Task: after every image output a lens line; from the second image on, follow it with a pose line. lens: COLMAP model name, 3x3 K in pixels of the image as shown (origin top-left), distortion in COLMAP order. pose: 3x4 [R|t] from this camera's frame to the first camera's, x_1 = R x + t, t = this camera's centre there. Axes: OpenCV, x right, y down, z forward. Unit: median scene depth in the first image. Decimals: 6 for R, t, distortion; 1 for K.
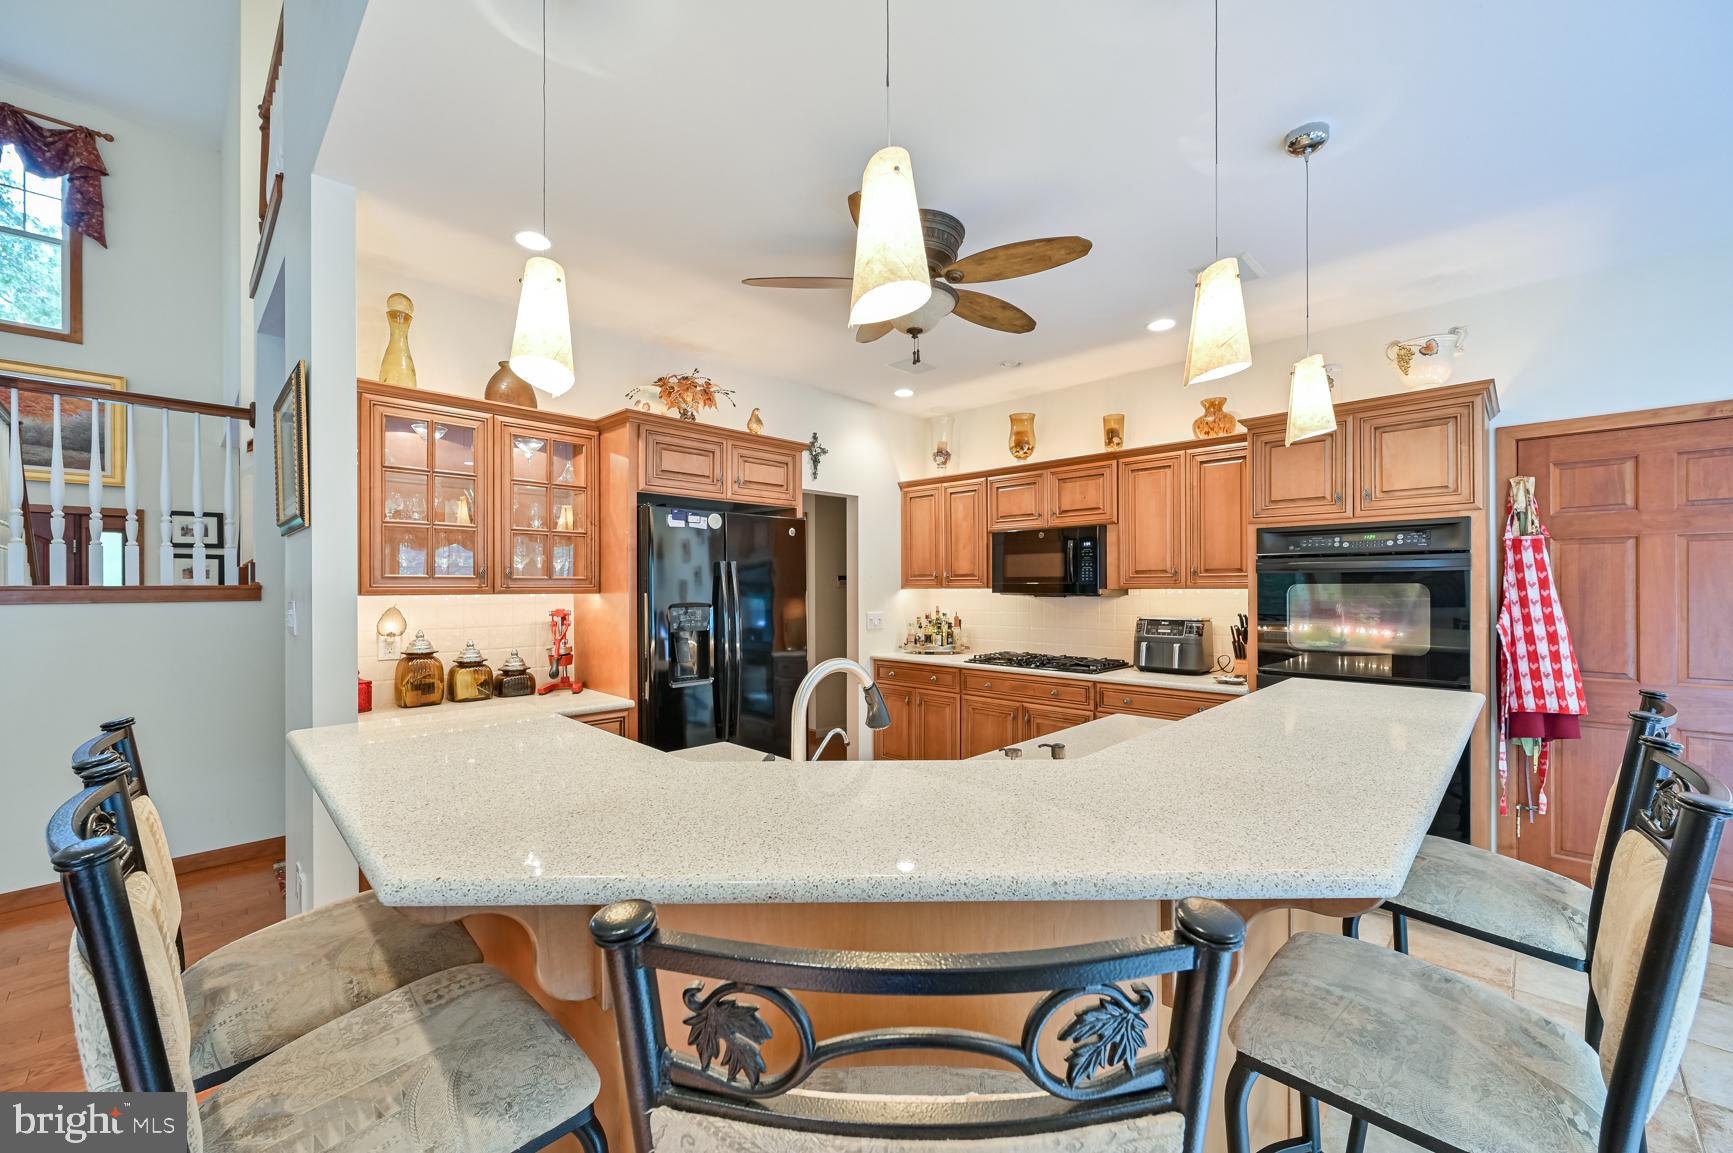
lens RADIAL K [[681.3, 0, 865.0], [0, 681.3, 581.5], [0, 0, 1]] dist [-0.002927, 0.000526]
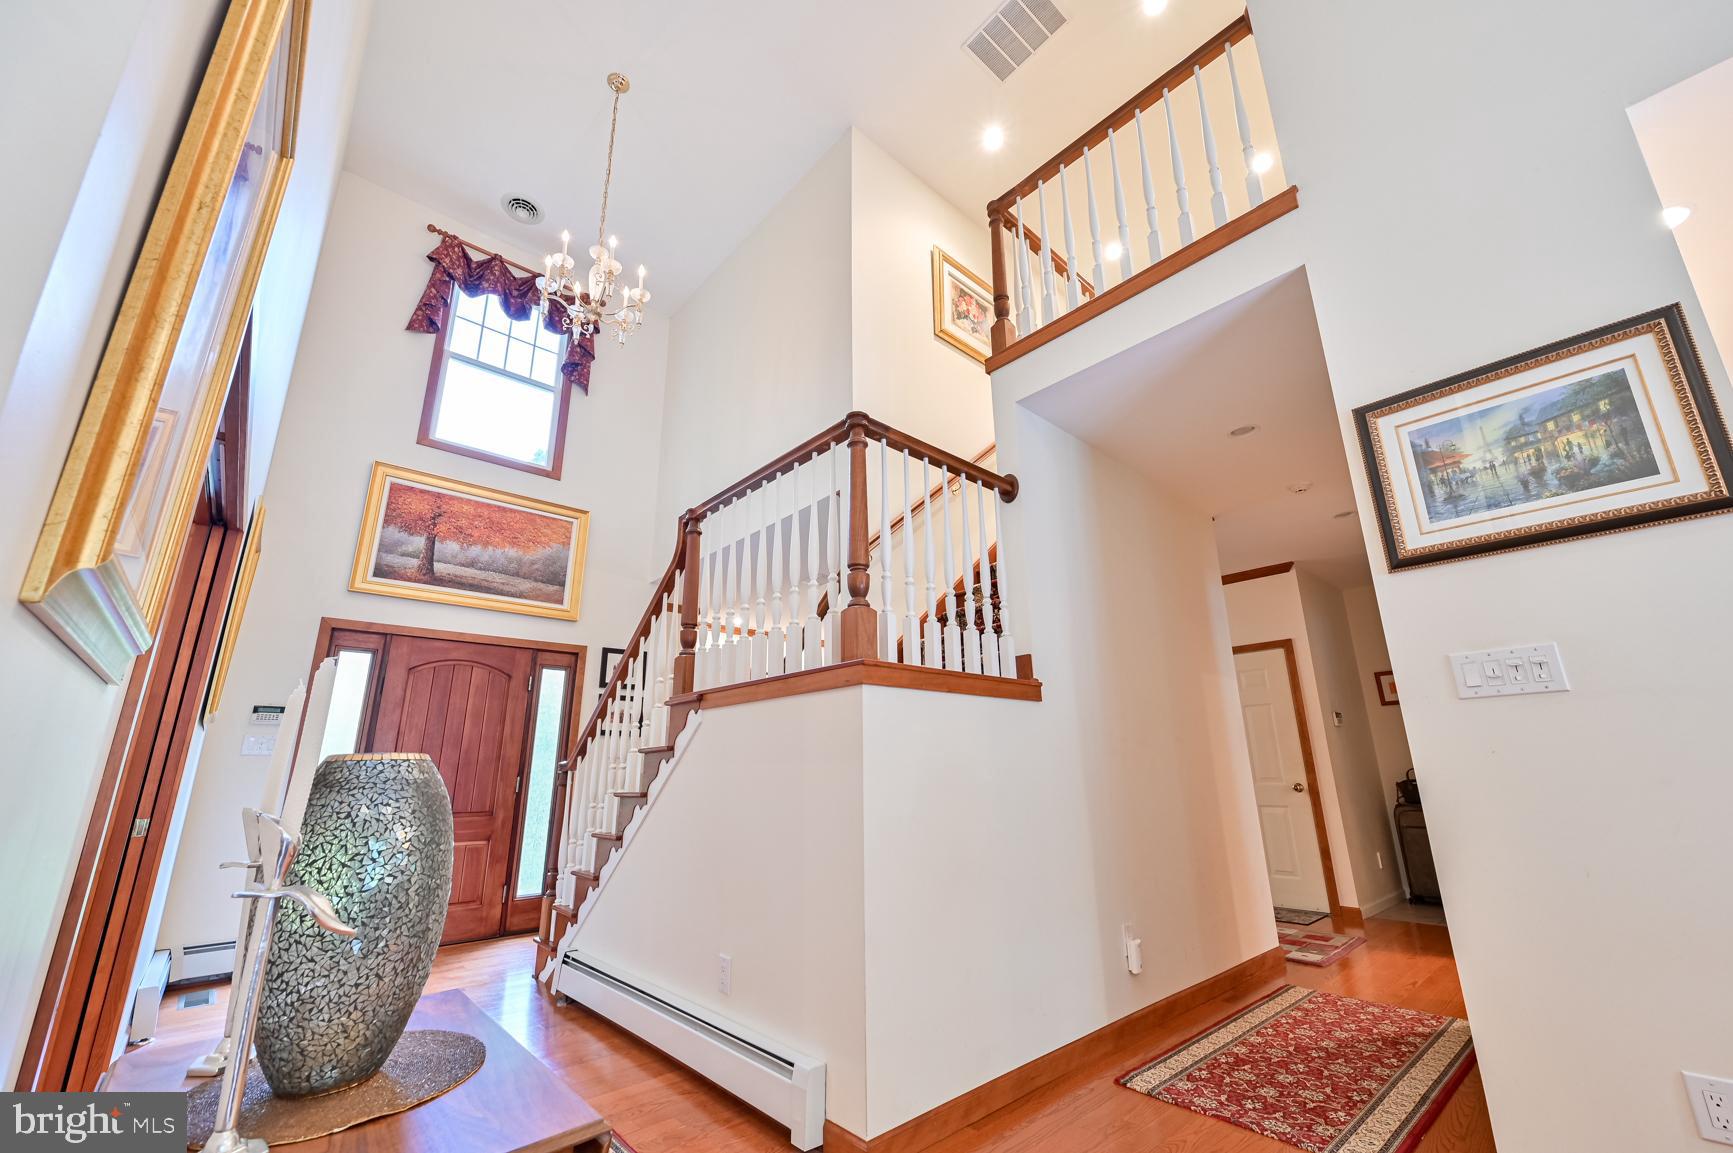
lens RADIAL K [[681.3, 0, 848.4], [0, 681.3, 598.5], [0, 0, 1]] dist [-0.002927, 0.000526]
pose [[0.996777, -0.019675, -0.077773, -1.105233], [-0.001659, 0.964195, -0.265189, 0.130182], [0.080206, 0.264463, 0.961055, 0.212618]]
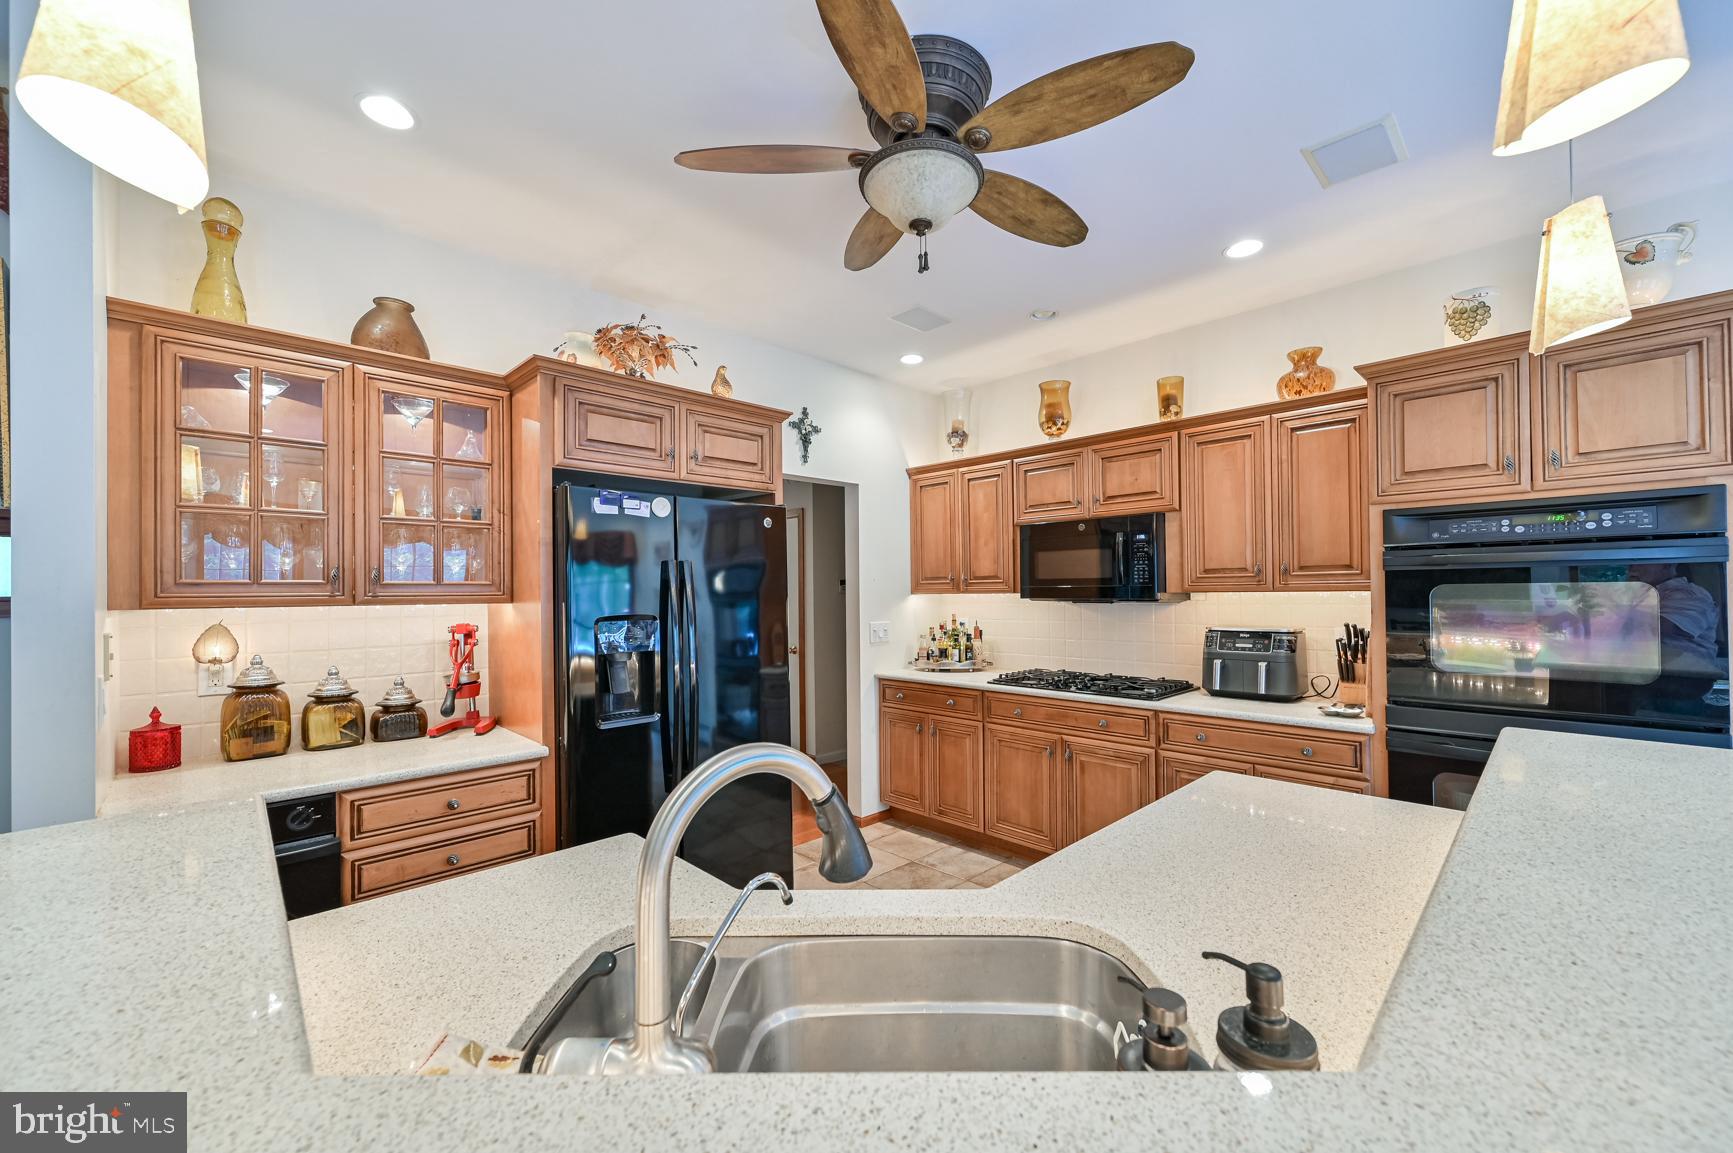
lens RADIAL K [[681.3, 0, 867.3], [0, 681.3, 582.1], [0, 0, 1]] dist [-0.002927, 0.000526]
pose [[0.999828, -0.007230, -0.017061, 0.020579], [0.007112, 0.999950, -0.006960, 0.002061], [0.017110, 0.006838, 0.999830, 0.228518]]
